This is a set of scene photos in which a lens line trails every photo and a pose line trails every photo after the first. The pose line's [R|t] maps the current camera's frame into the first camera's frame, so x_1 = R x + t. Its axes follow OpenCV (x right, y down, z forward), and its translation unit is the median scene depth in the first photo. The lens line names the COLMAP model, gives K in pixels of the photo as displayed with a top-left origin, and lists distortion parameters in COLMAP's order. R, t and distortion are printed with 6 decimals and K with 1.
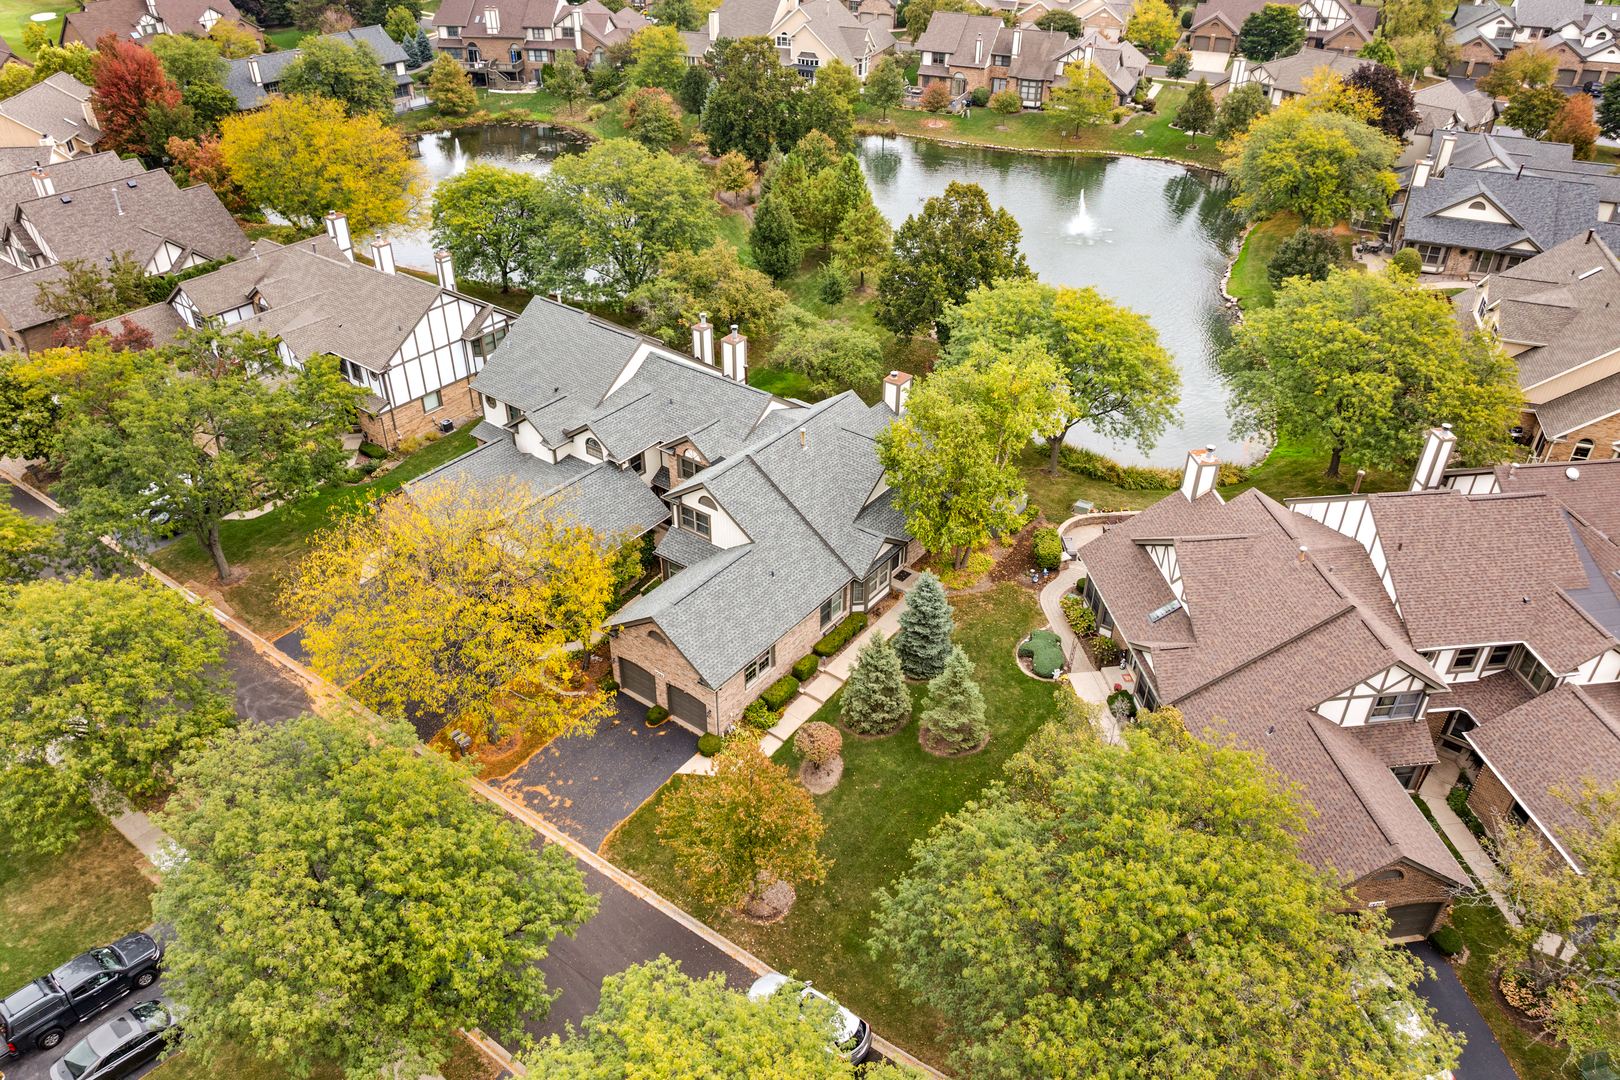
lens RADIAL K [[1135.6, 0, 809.3], [0, 1135.6, 541.0], [0, 0, 1]] dist [-0.046554, -0.003118]
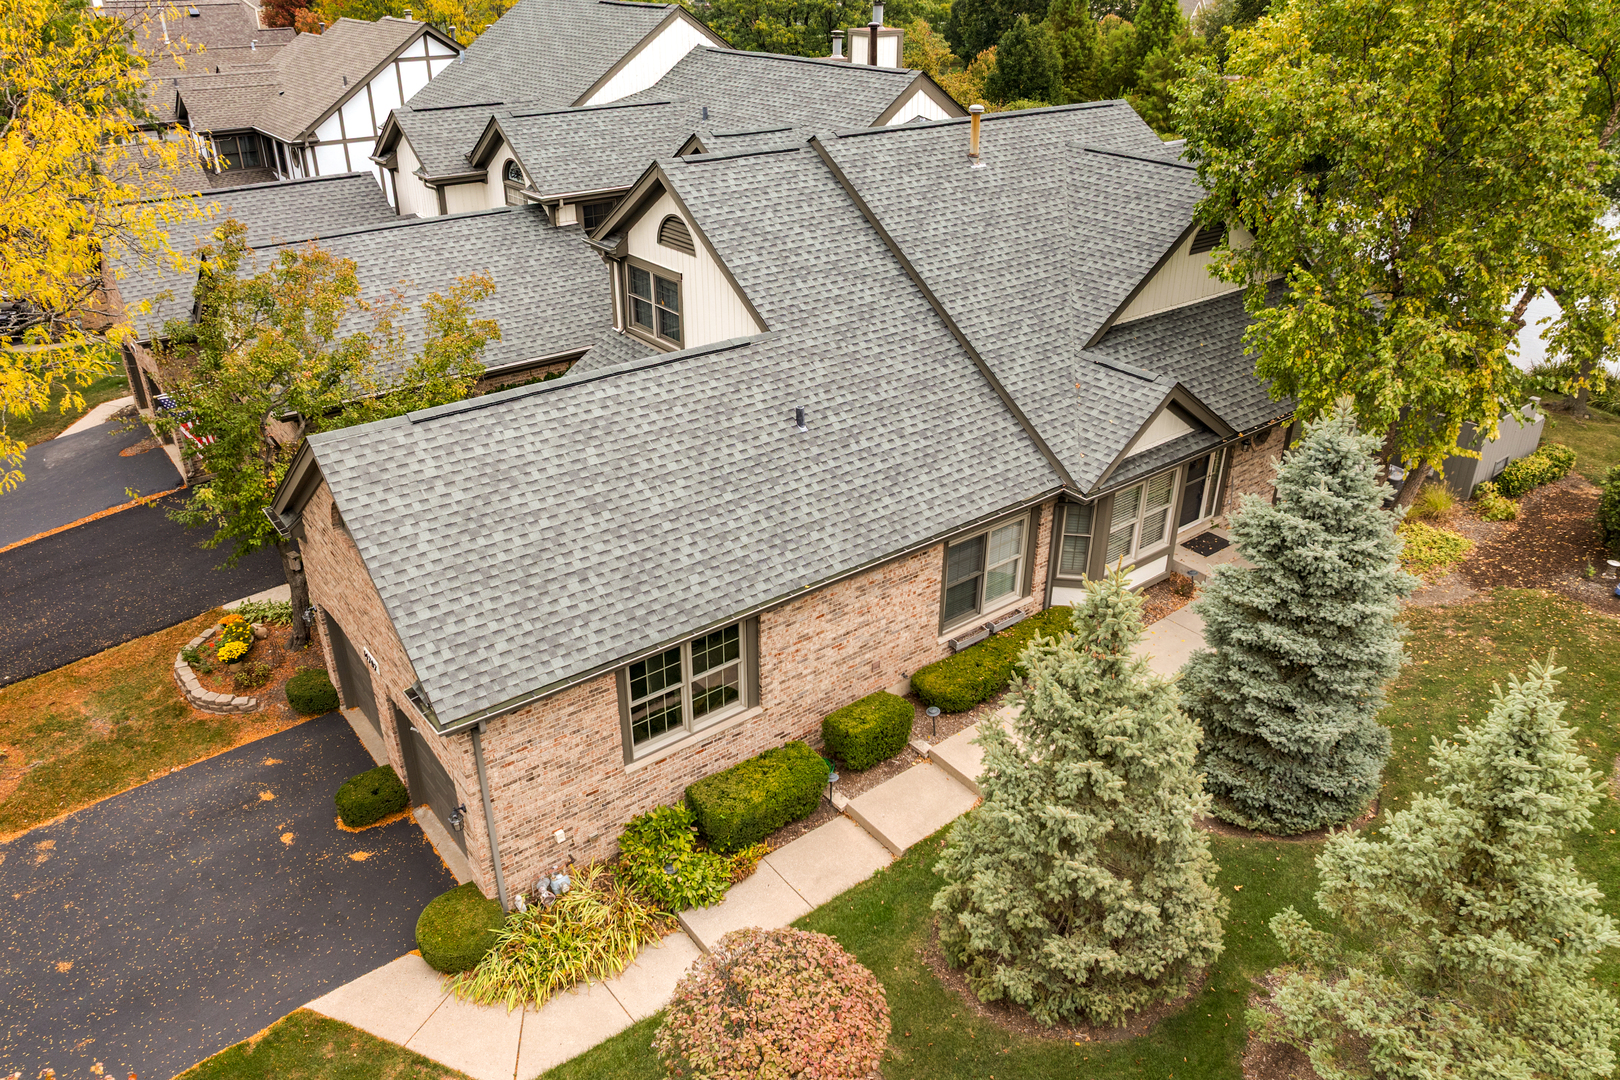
lens RADIAL K [[1135.6, 0, 810.5], [0, 1135.6, 539.0], [0, 0, 1]] dist [-0.046554, -0.003118]
pose [[0.965264, 0.117816, -0.233206, 0.048140], [-0.143824, 0.984759, -0.097800, 0.092287], [0.218130, 0.127944, 0.967497, 0.688151]]
